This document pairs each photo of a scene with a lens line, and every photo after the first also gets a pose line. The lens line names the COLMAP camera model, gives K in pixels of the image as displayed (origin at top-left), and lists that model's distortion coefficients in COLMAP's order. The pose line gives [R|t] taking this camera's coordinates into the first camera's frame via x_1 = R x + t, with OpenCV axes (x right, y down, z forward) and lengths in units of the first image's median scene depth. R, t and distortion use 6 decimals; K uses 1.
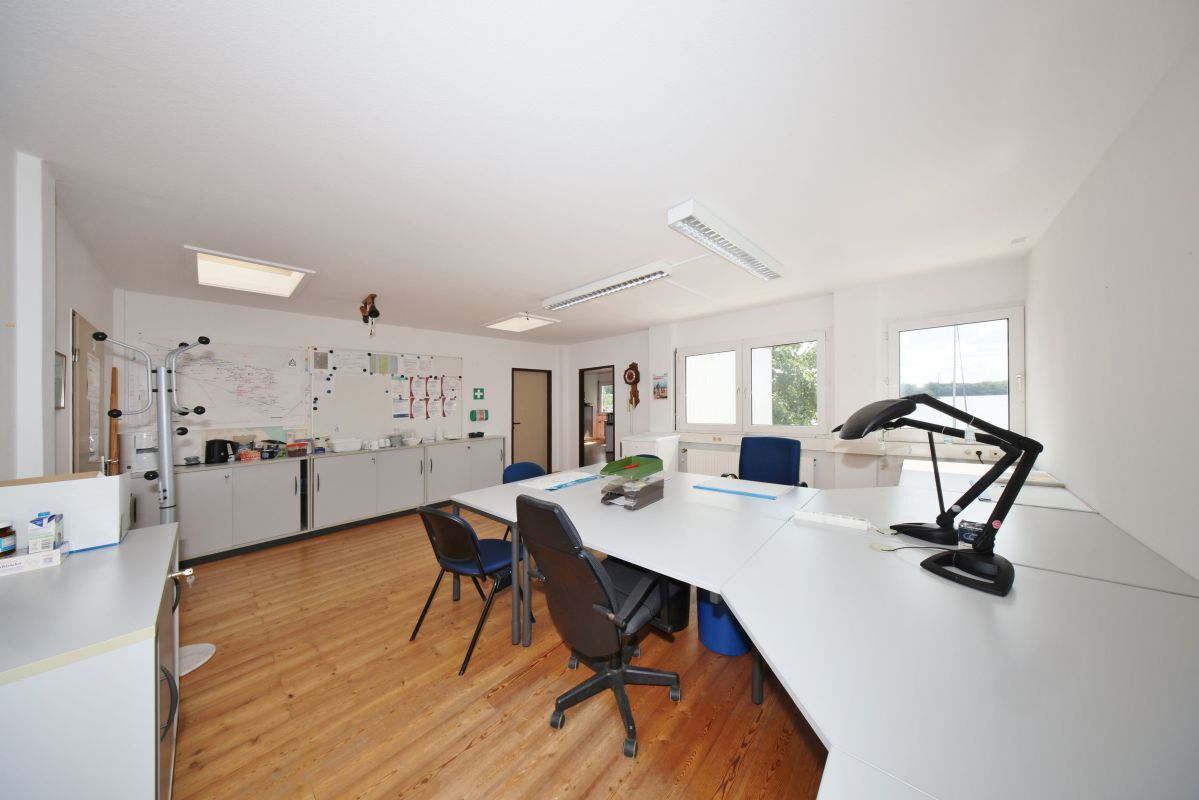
lens RADIAL K [[355.3, 0, 581.9], [0, 355.3, 410.6], [0, 0, 1]] dist [-0.002269, 0.000144]
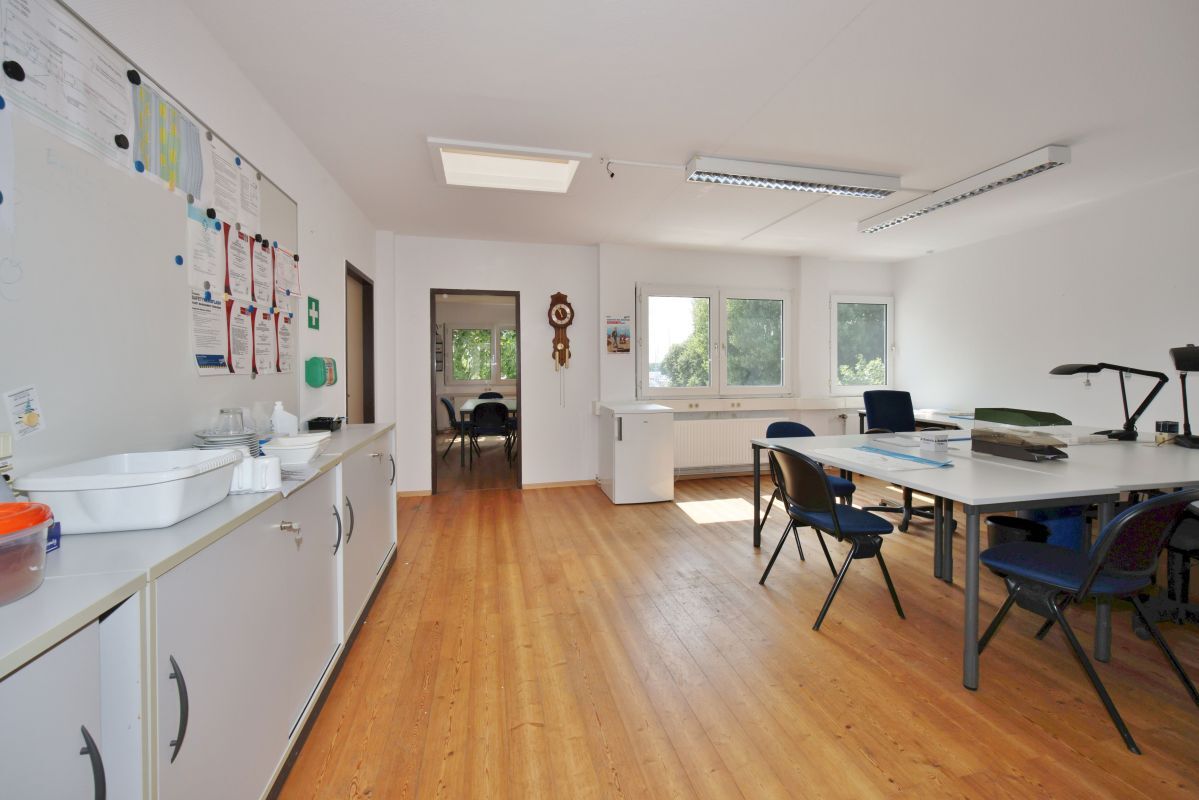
lens RADIAL K [[516.4, 0, 597.6], [0, 516.4, 393.0], [0, 0, 1]] dist [0.000013, 0.000596]
pose [[0.518898, -0.012699, 0.854742, -0.660134], [0.006939, 0.999919, 0.010643, 0.034149], [-0.854808, 0.000409, 0.518944, 0.532454]]
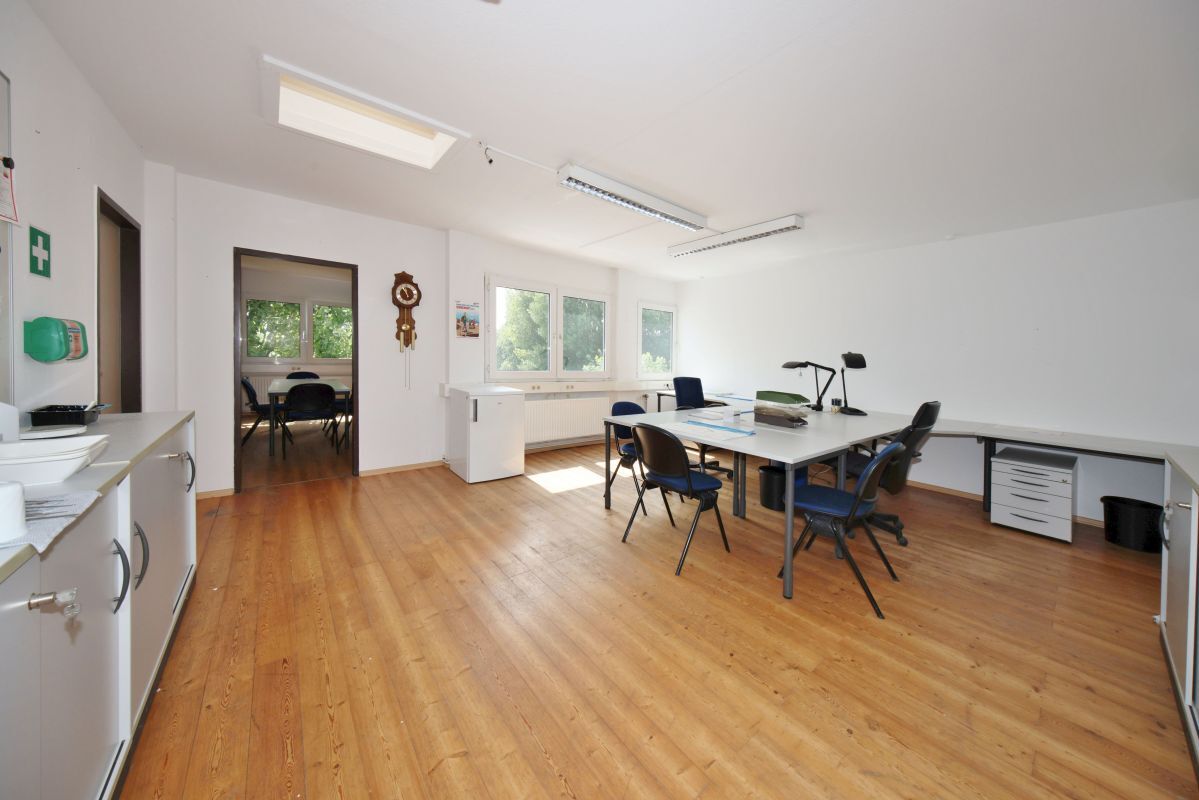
lens RADIAL K [[428.3, 0, 627.2], [0, 428.3, 378.3], [0, 0, 1]] dist [0.001324, 0.000110]
pose [[0.059778, -0.014549, 0.998106, -0.629498], [-0.014641, 0.999773, 0.015450, 0.032541], [-0.998104, -0.015537, 0.059551, 0.642810]]
